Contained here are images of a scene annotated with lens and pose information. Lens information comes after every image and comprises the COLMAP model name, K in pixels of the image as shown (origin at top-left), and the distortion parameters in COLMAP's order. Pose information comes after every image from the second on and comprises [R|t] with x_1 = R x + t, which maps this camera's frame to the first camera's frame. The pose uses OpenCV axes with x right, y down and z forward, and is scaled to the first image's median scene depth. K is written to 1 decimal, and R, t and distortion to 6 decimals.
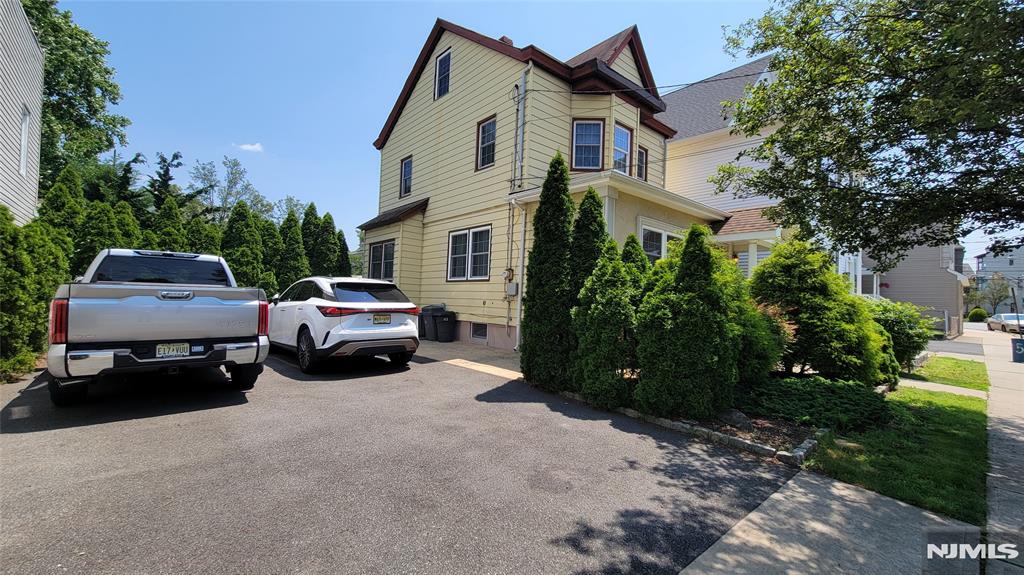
lens RADIAL K [[418.5, 0, 511.4], [0, 418.5, 288.5], [0, 0, 1]] dist [0.010691, -0.002649]
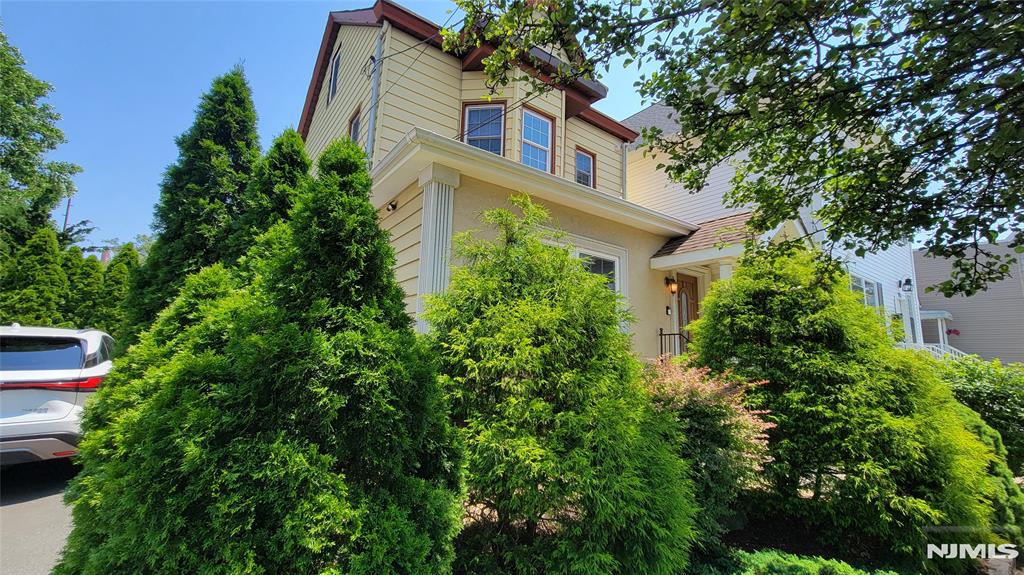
lens RADIAL K [[418.5, 0, 511.9], [0, 418.5, 288.0], [0, 0, 1]] dist [0.010691, -0.002649]
pose [[0.997009, -0.019879, -0.074689, 0.394338], [0.010491, 0.992221, -0.124042, 0.001162], [0.076574, 0.122888, 0.989462, 0.469799]]
